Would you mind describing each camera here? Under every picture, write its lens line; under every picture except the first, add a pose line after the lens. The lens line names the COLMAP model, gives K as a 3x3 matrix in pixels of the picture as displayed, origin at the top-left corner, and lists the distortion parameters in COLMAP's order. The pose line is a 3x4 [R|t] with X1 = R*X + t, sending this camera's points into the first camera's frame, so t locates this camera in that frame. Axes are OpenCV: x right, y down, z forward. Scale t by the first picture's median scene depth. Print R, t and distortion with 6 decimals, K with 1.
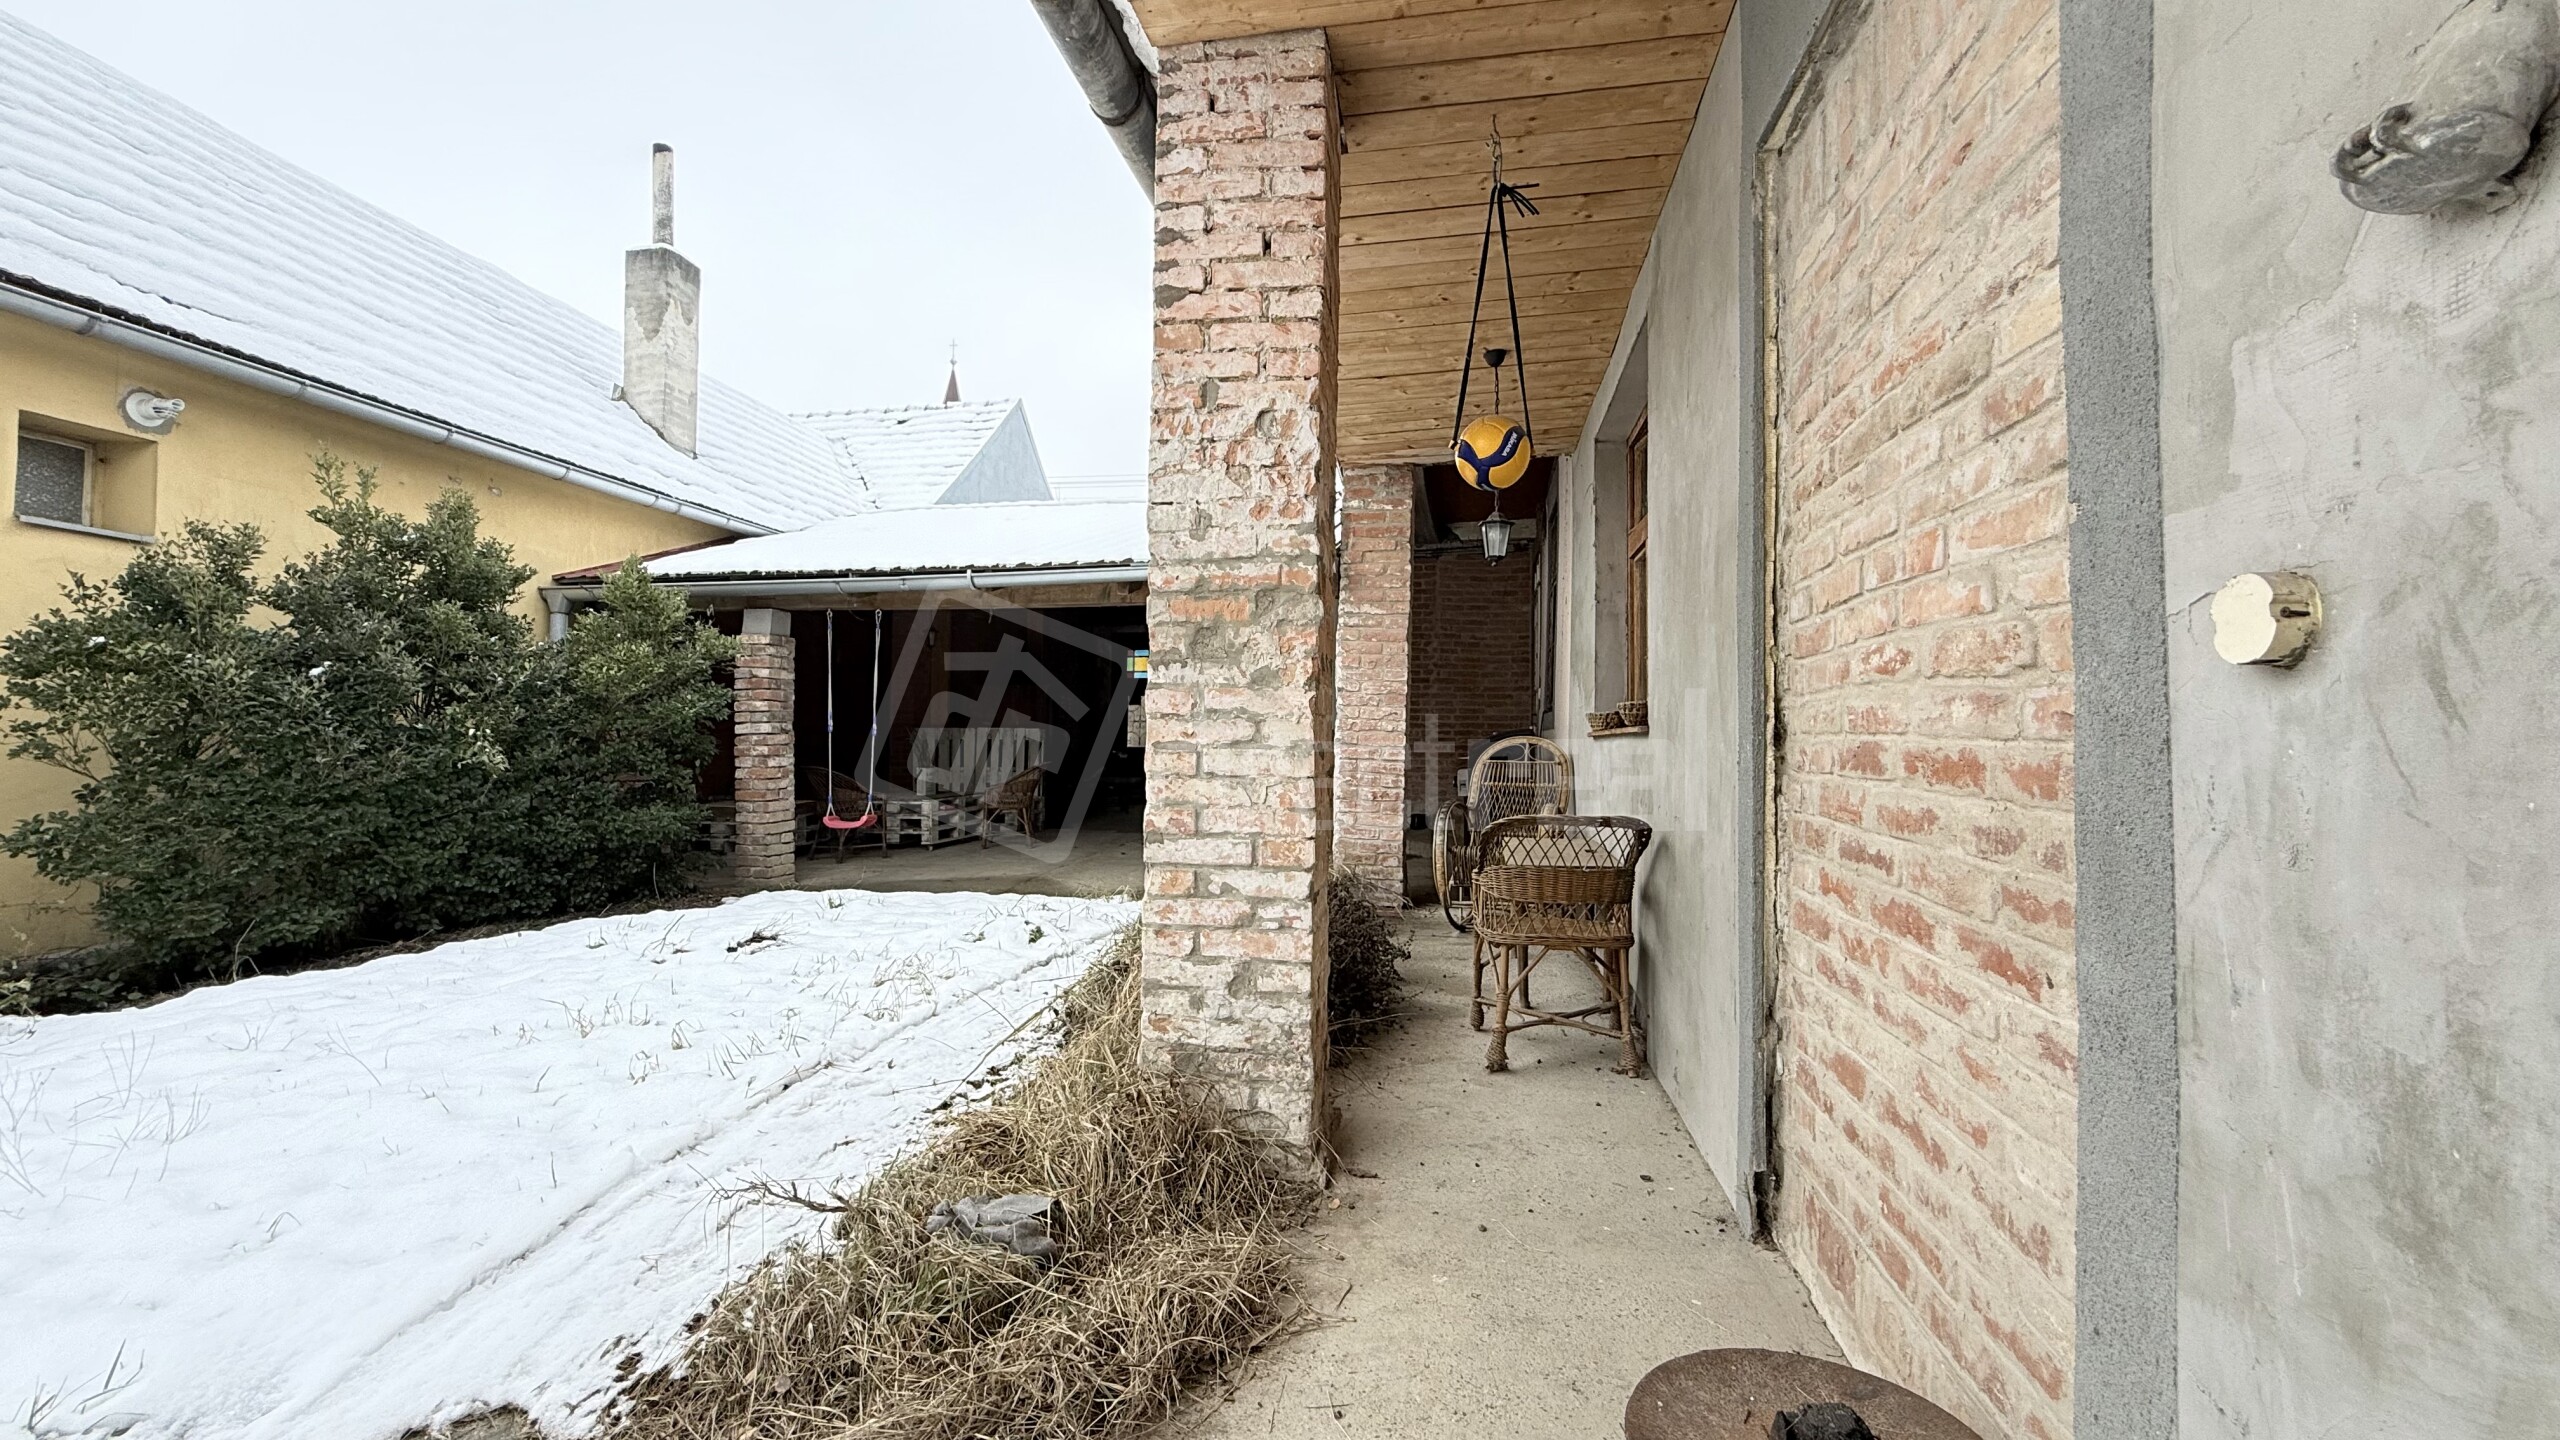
lens RADIAL K [[1019.3, 0, 1273.8], [0, 1019.3, 717.6], [0, 0, 1]] dist [0.001031, 0.000246]
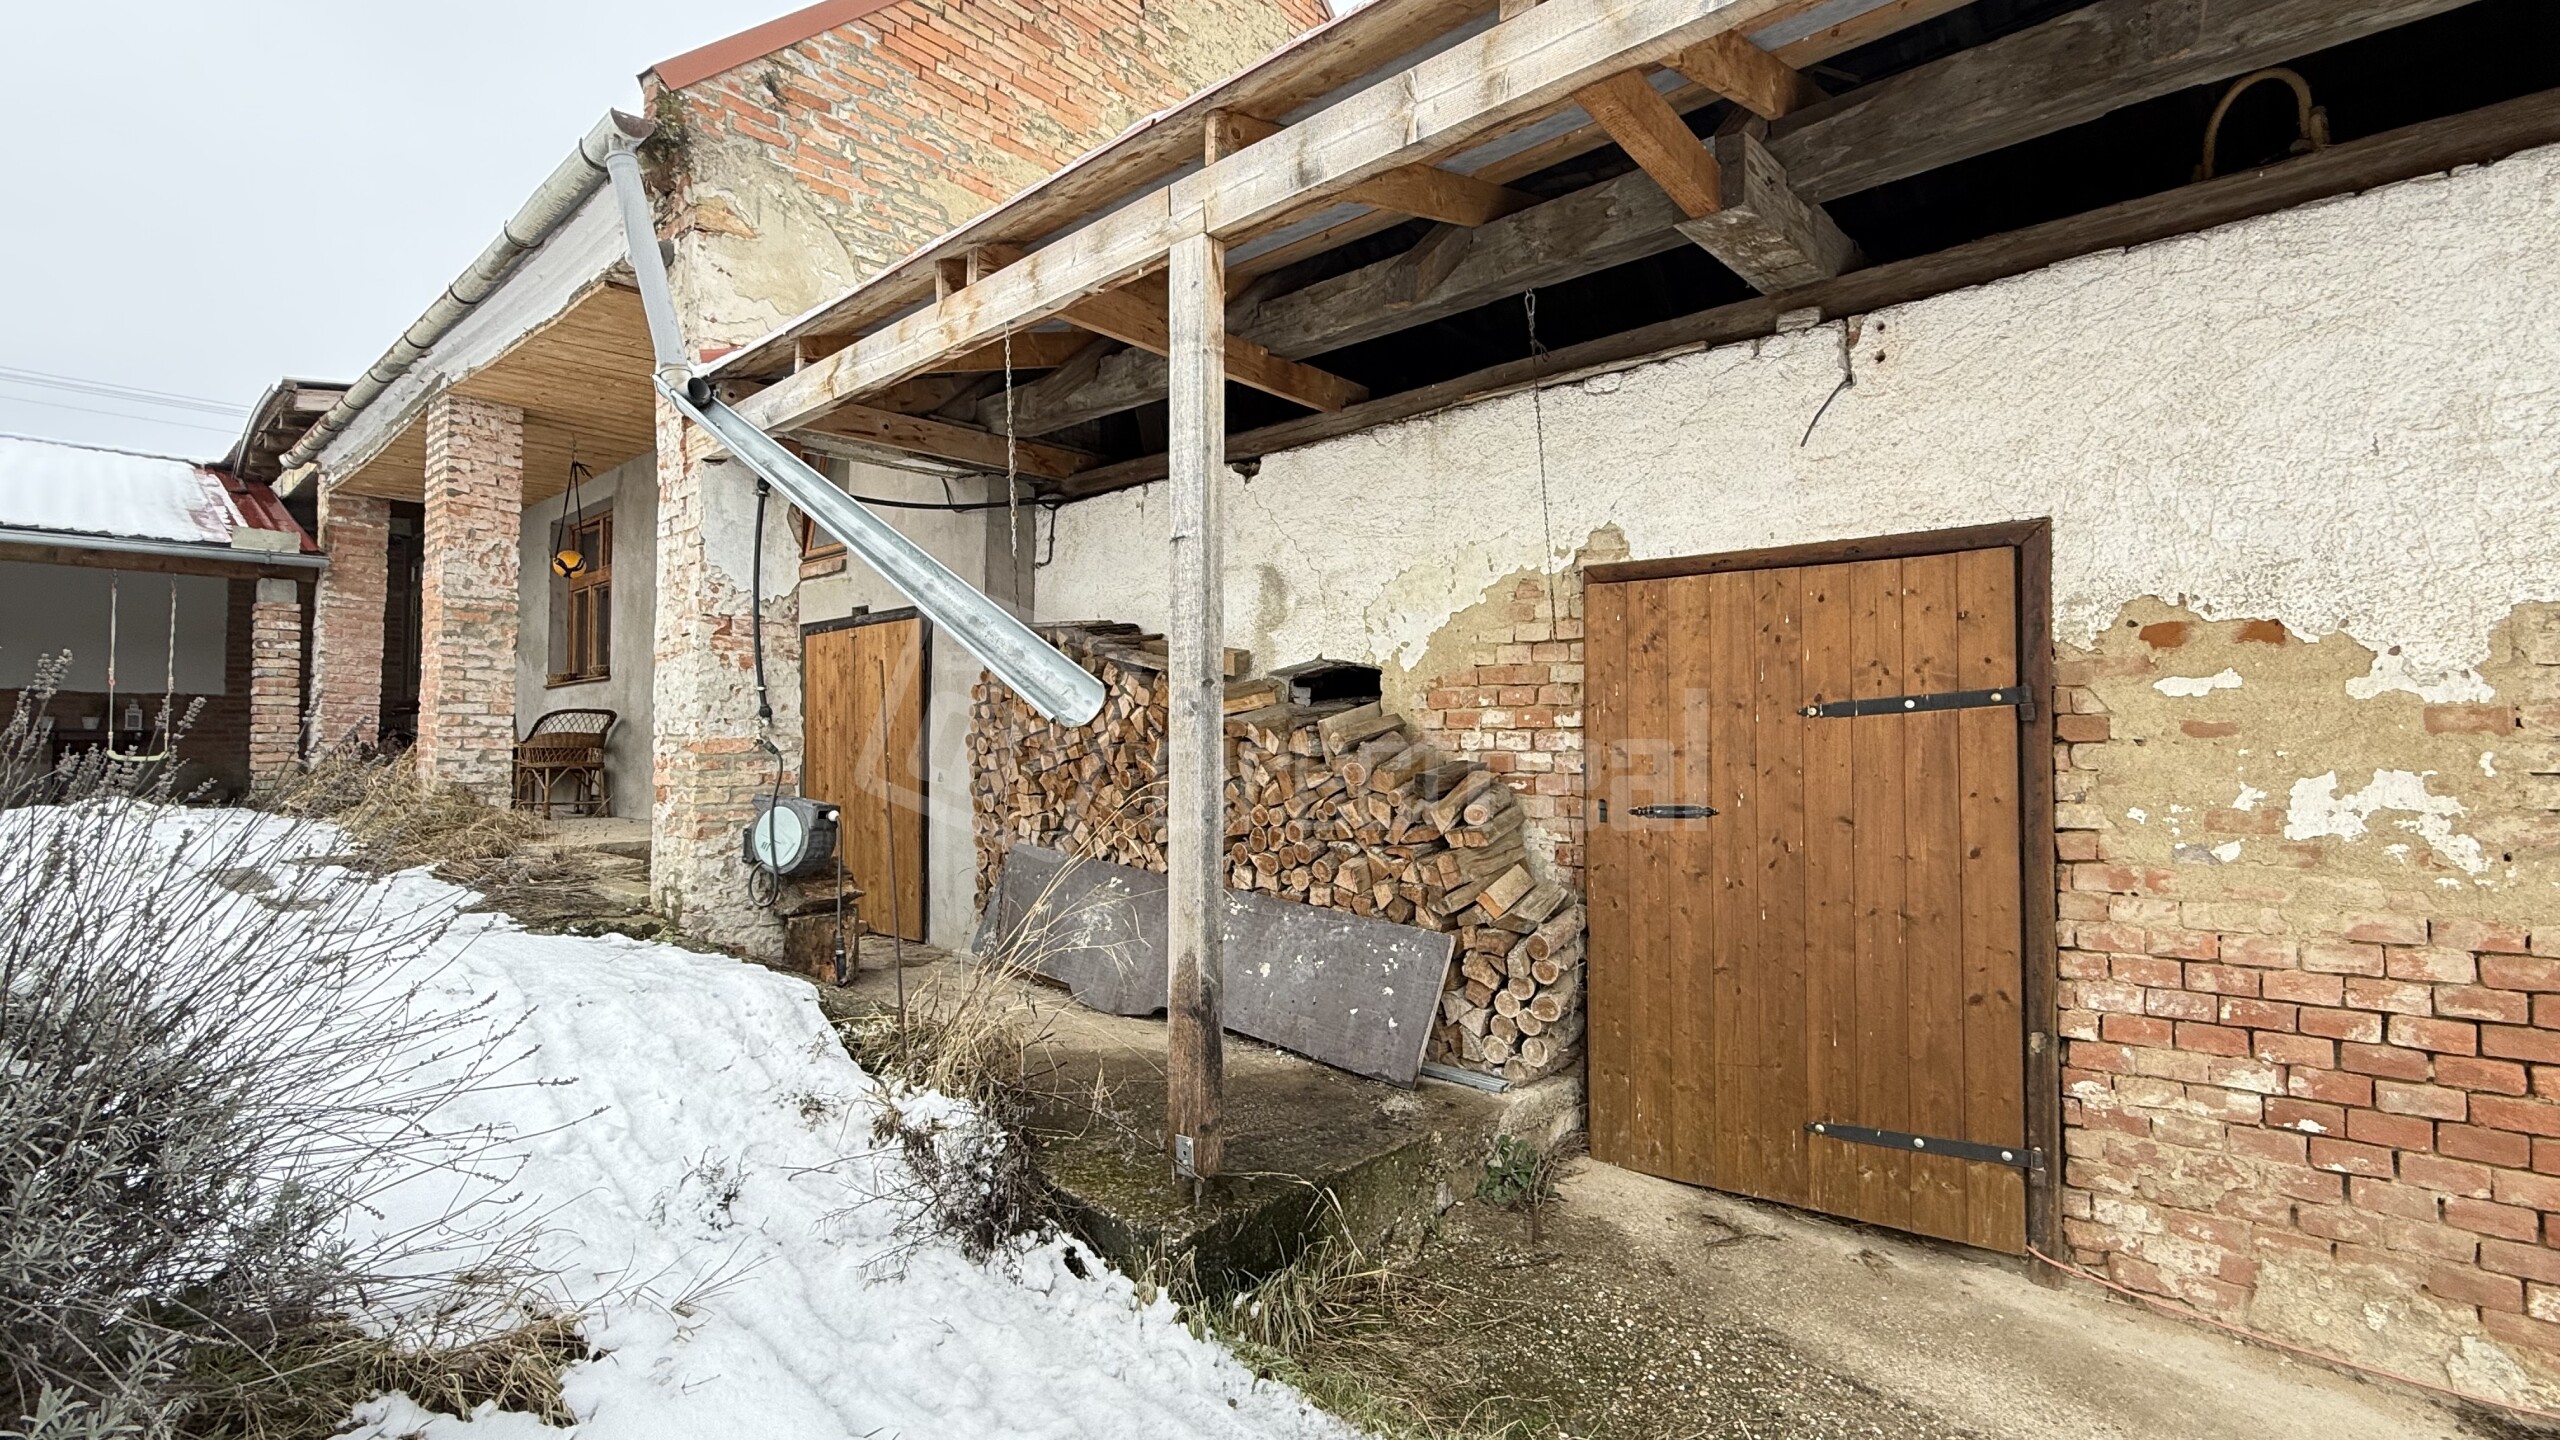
lens RADIAL K [[1170.2, 0, 1274.9], [0, 1170.2, 713.7], [0, 0, 1]] dist [0.001360, -0.000401]
pose [[0.522199, 0.024184, 0.852481, -1.550634], [-0.014159, 0.999706, -0.019687, 0.174623], [-0.852706, -0.001790, 0.522388, -2.347166]]
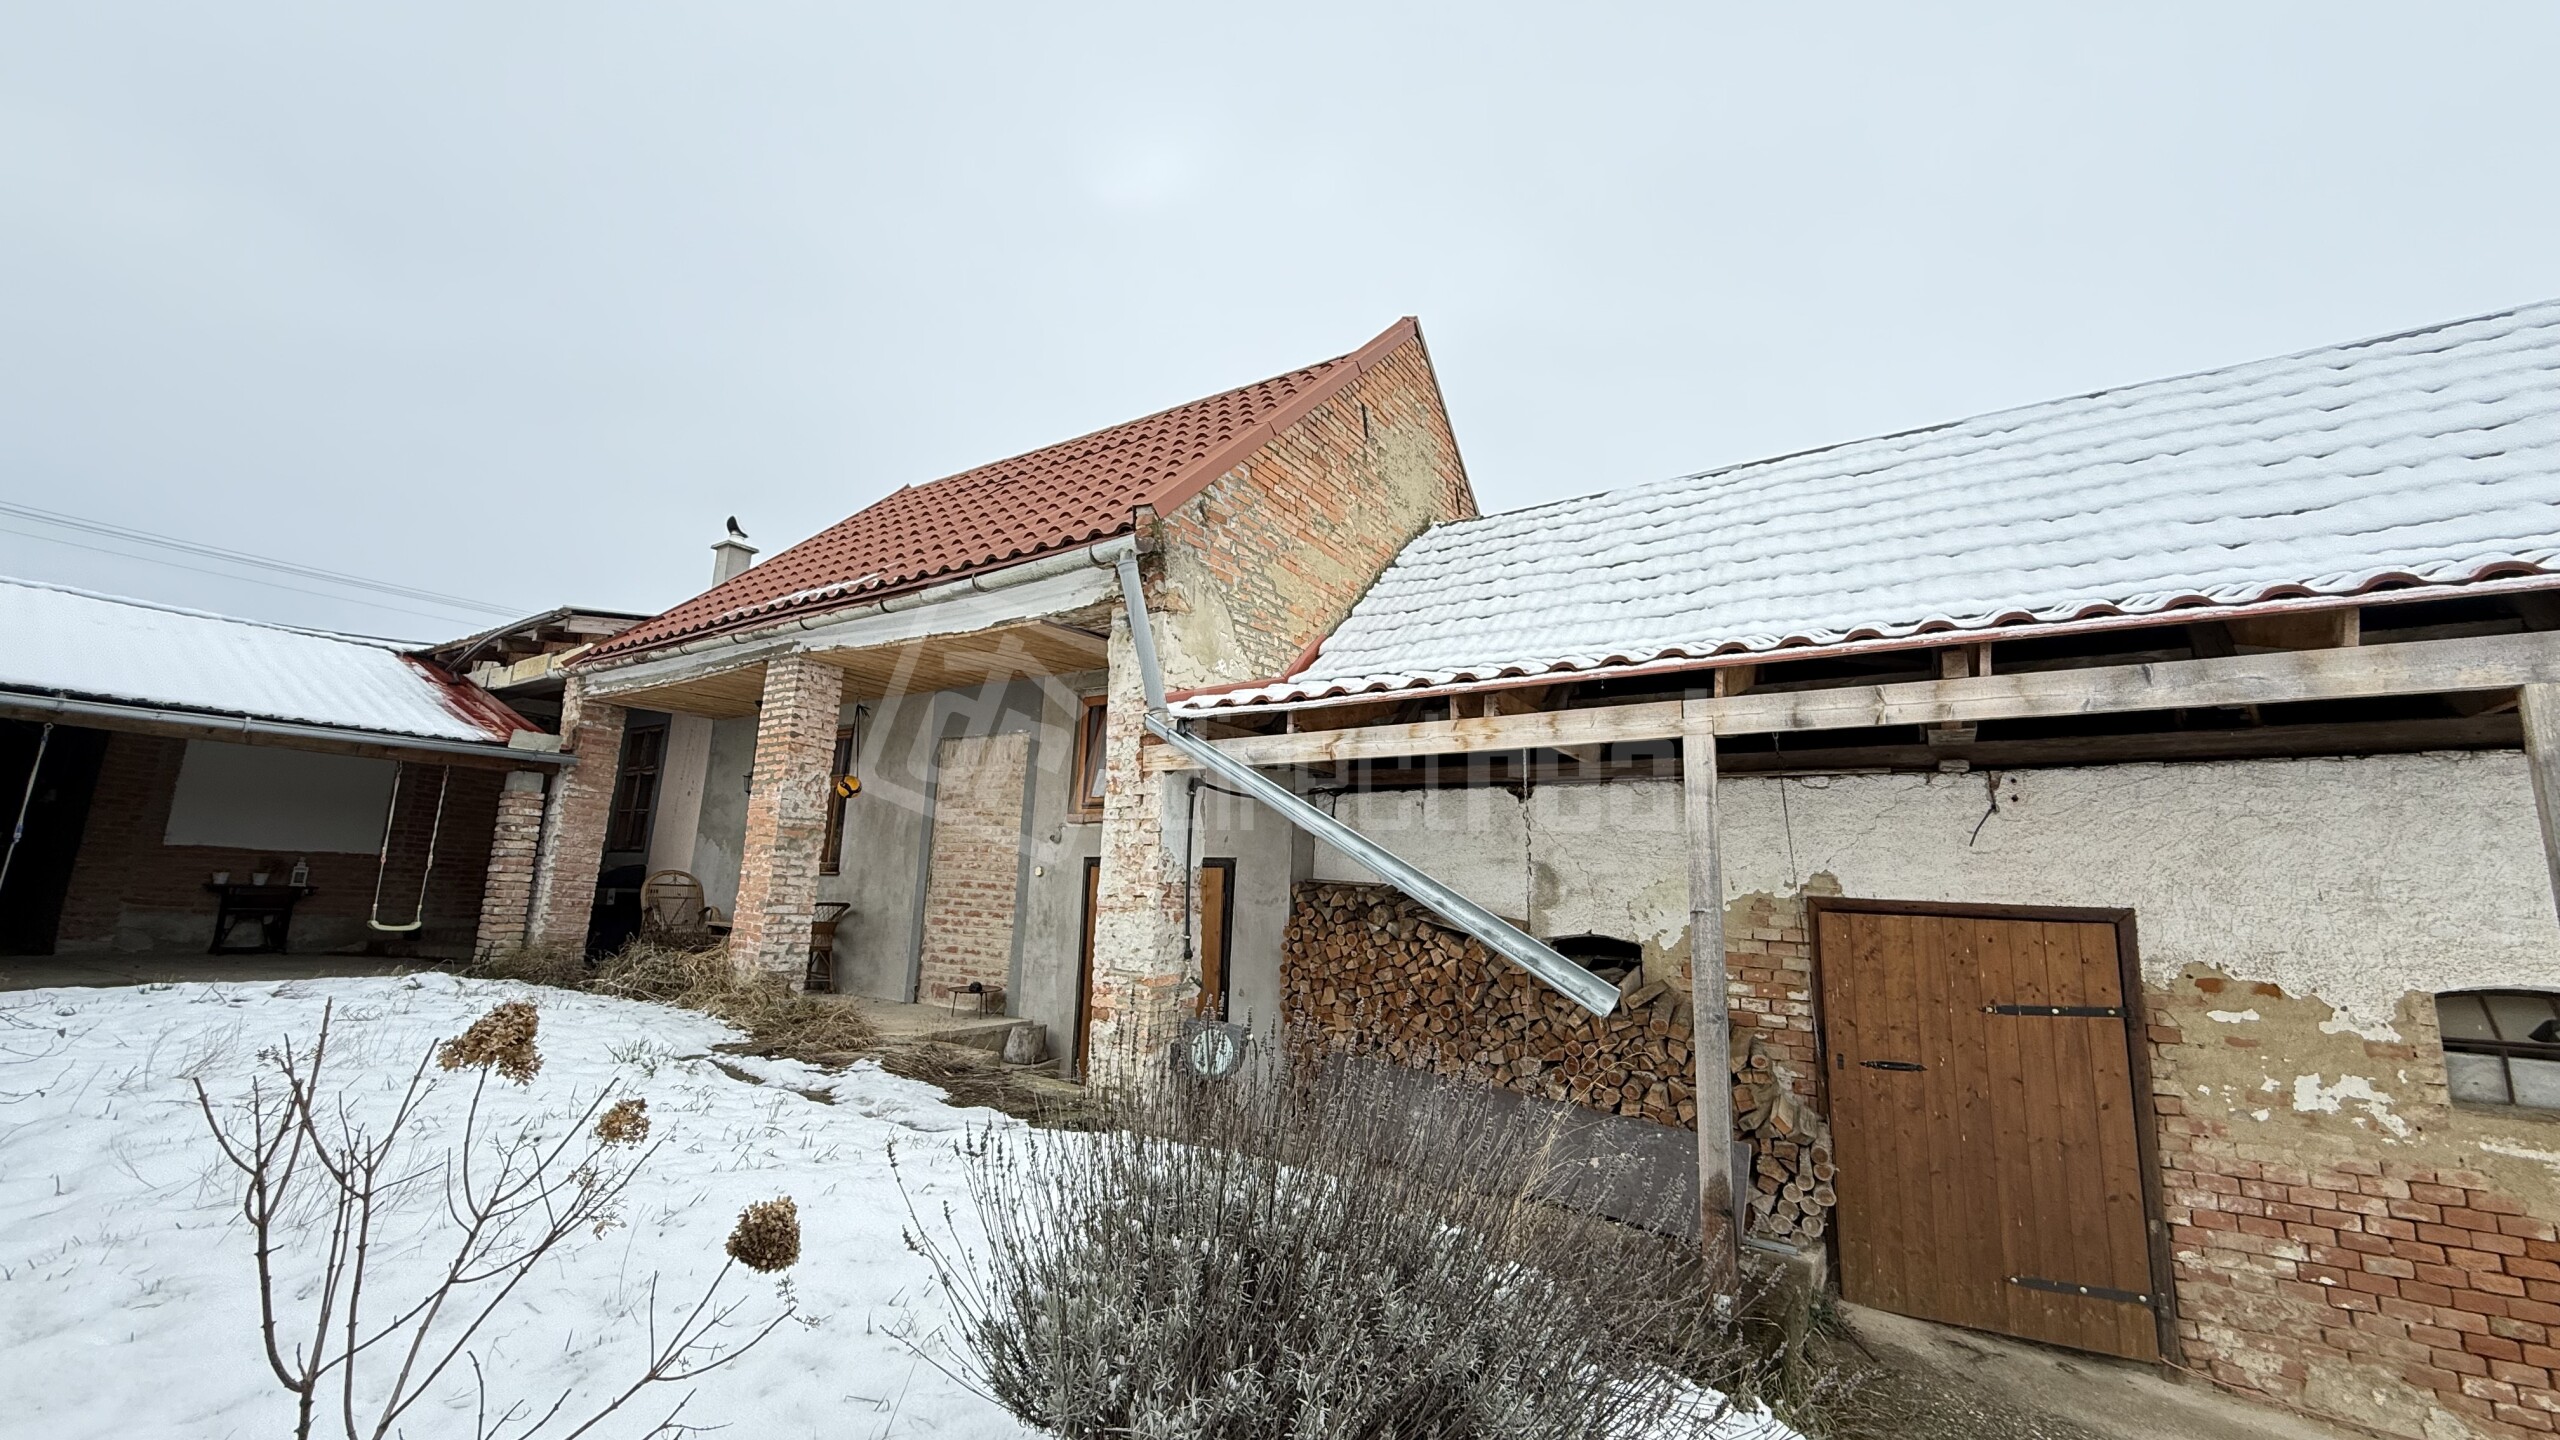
lens RADIAL K [[1019.3, 0, 1272.1], [0, 1019.3, 710.9], [0, 0, 1]] dist [0.001031, 0.000246]
pose [[0.396117, 0.177875, 0.900806, -2.467150], [-0.053511, 0.983861, -0.170744, -0.017980], [-0.916640, 0.019432, 0.399242, -1.706456]]
